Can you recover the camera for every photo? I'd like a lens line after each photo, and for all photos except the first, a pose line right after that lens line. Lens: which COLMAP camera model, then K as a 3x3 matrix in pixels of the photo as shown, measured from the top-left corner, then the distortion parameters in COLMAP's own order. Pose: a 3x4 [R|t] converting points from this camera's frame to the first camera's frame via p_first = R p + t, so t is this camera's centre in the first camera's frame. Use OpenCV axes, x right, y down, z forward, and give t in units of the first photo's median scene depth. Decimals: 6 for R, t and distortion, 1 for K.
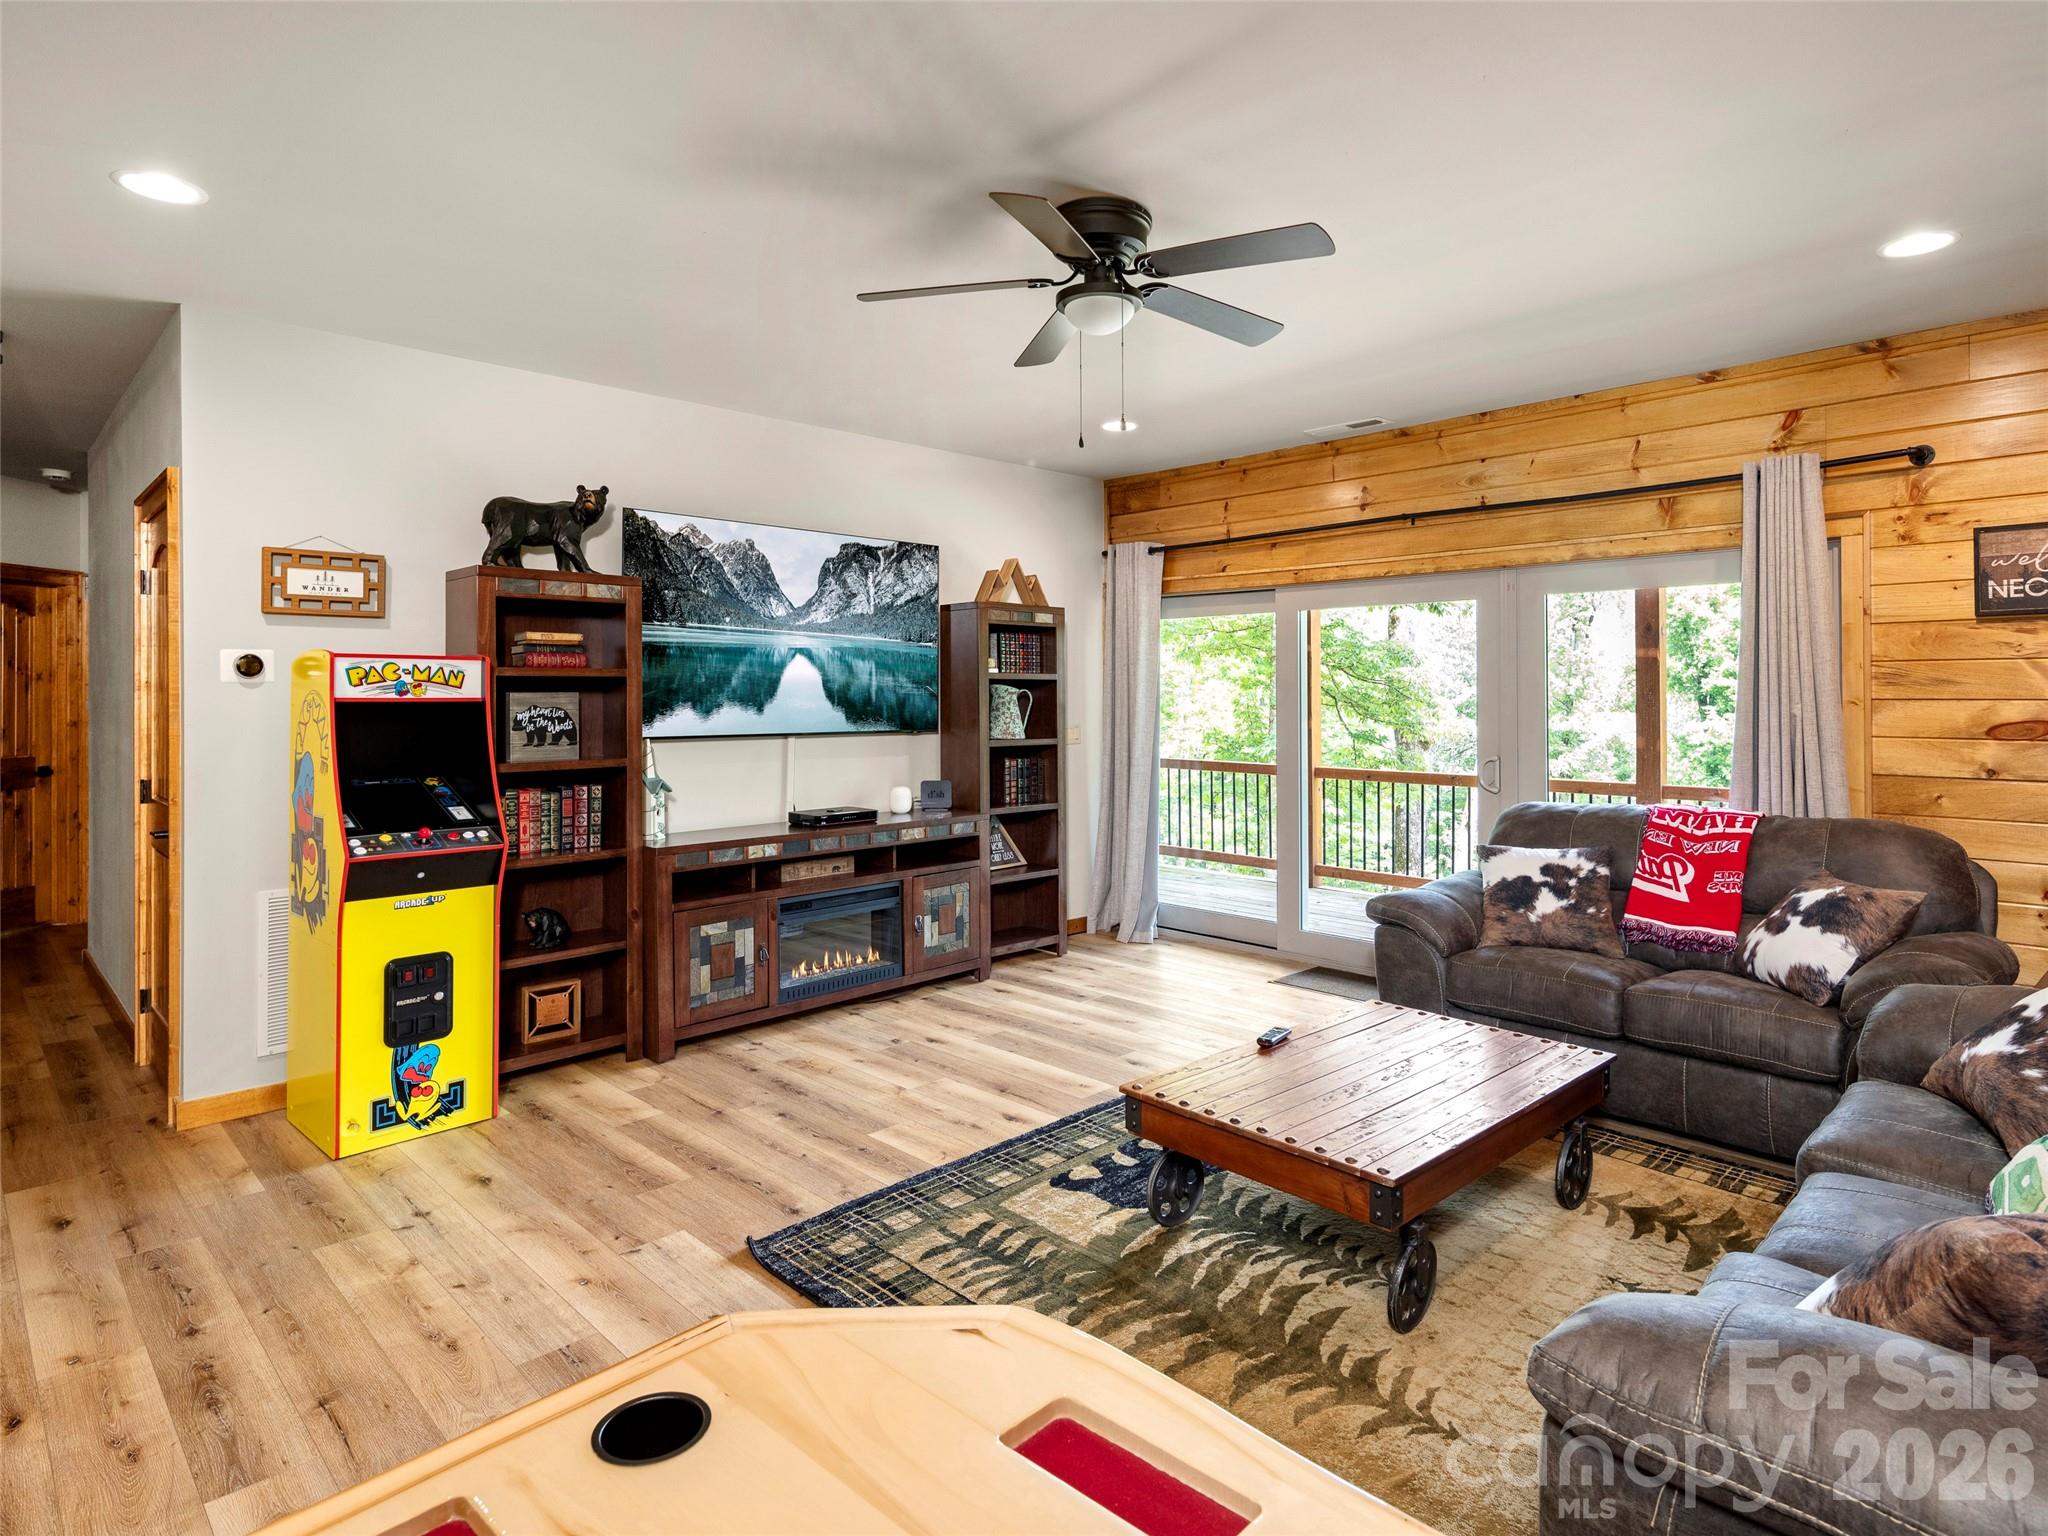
lens RADIAL K [[1125.4, 0, 1030.0], [0, 1125.4, 768.6], [0, 0, 1]] dist [0.000049, -0.000584]
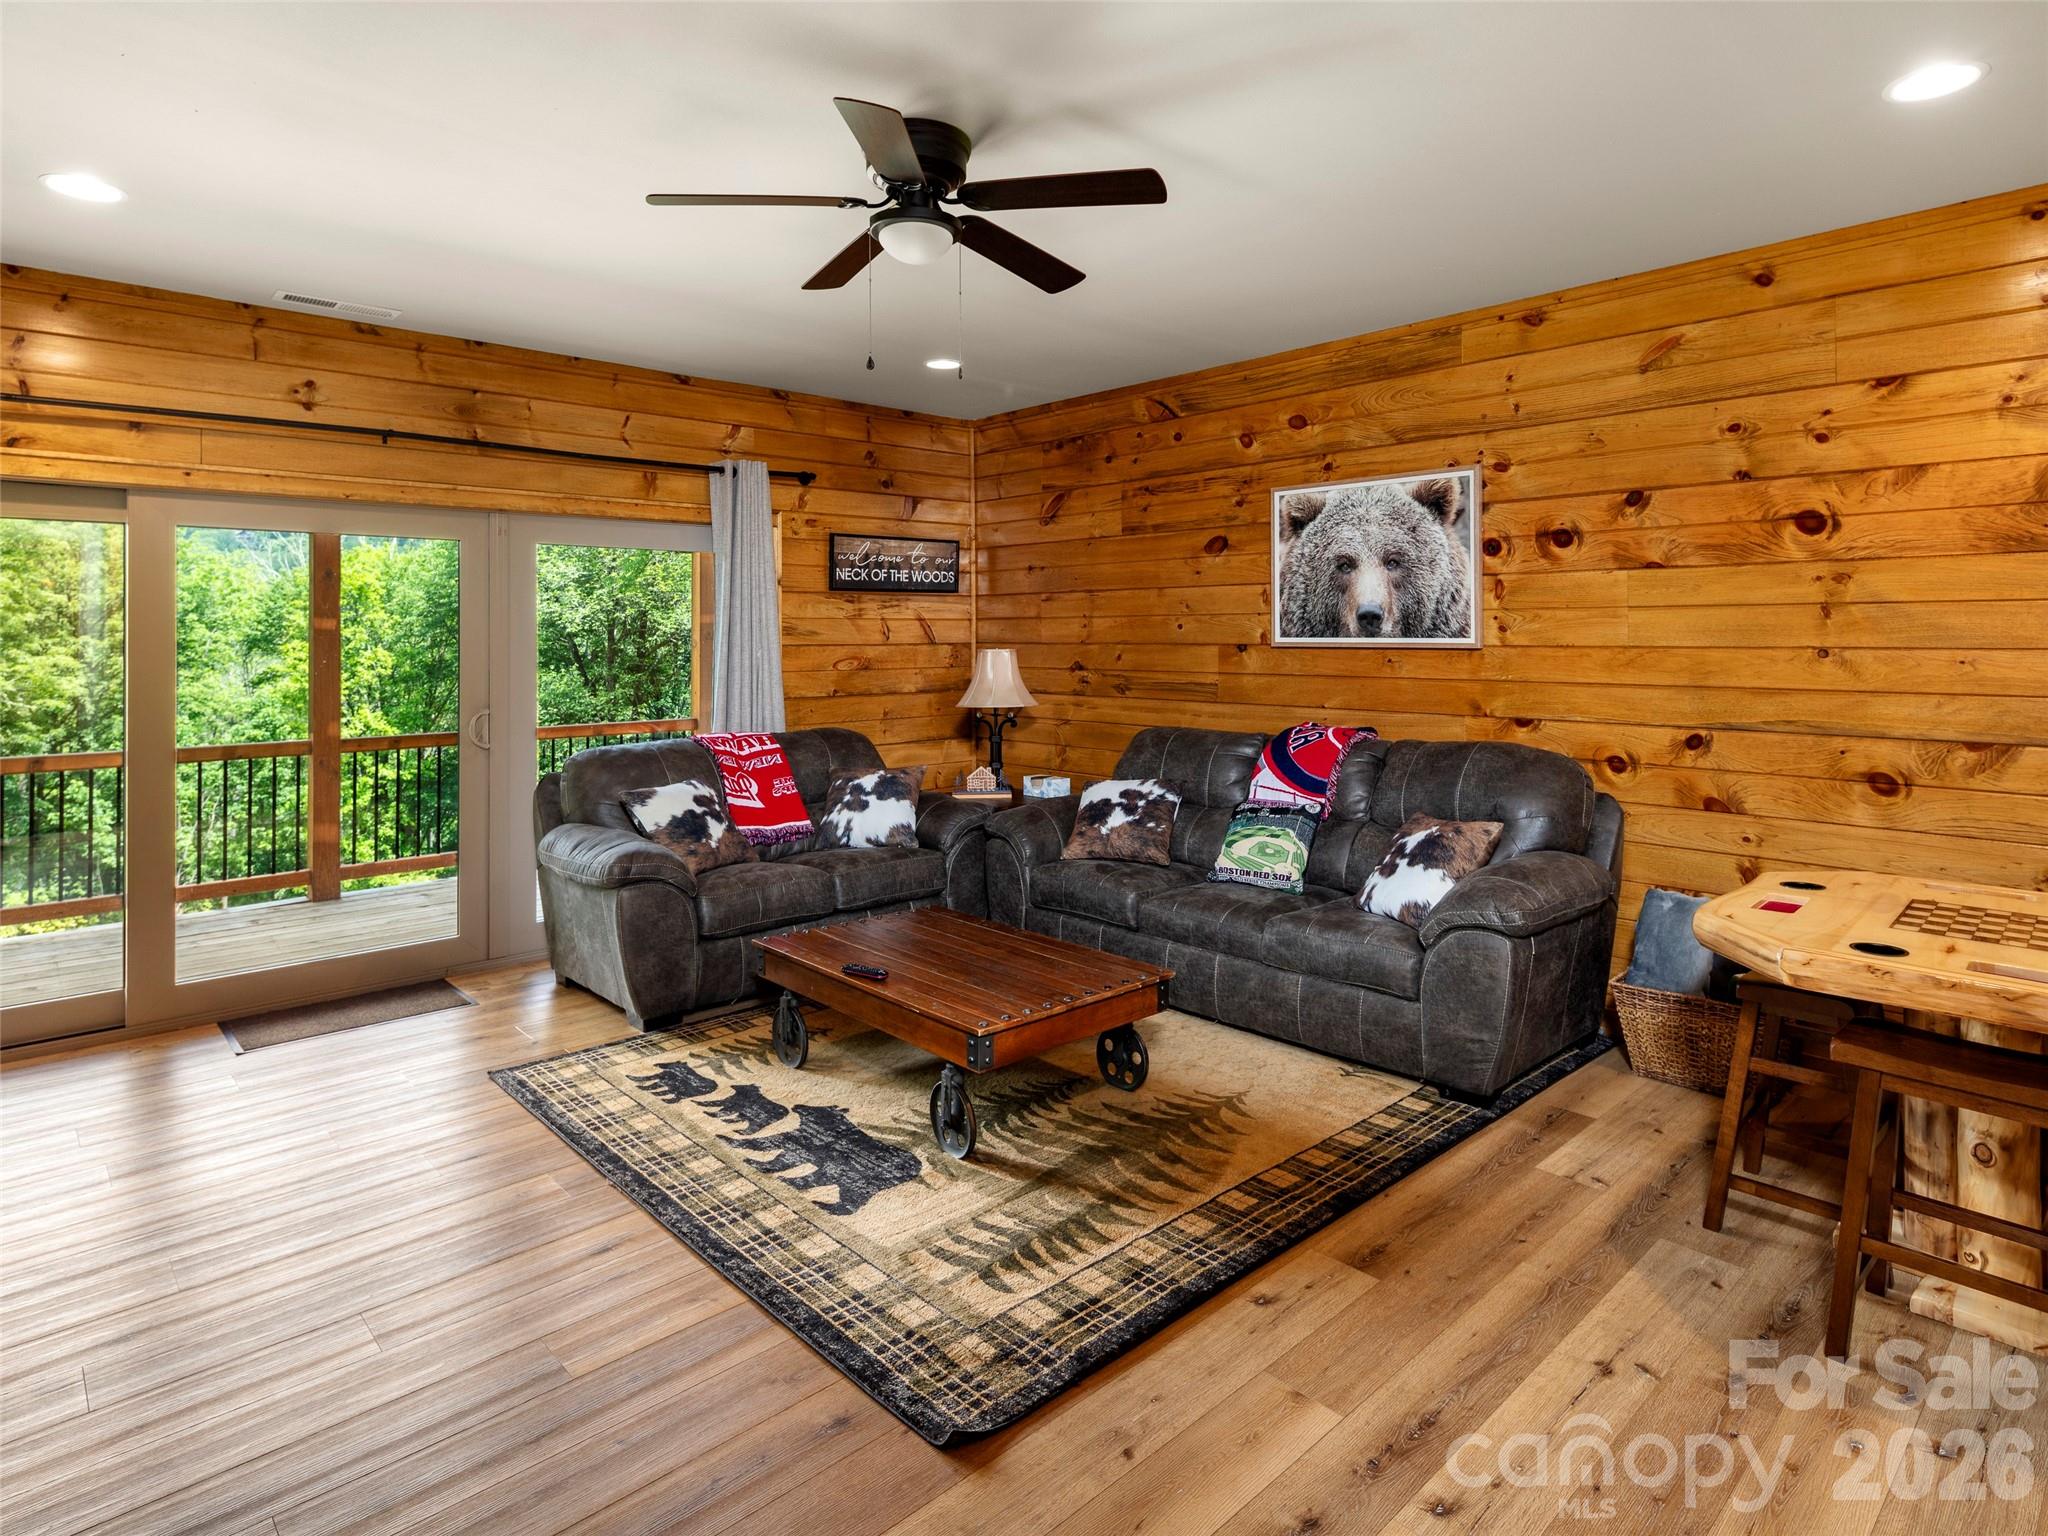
lens RADIAL K [[1133.0, 0, 1053.7], [0, 1133.0, 702.3], [0, 0, 1]] dist [0.001661, -0.001744]
pose [[0.004848, -0.057066, 0.998359, -0.802917], [0.070853, 0.995881, 0.056580, -0.056106], [-0.997475, 0.070463, 0.008872, 0.789173]]
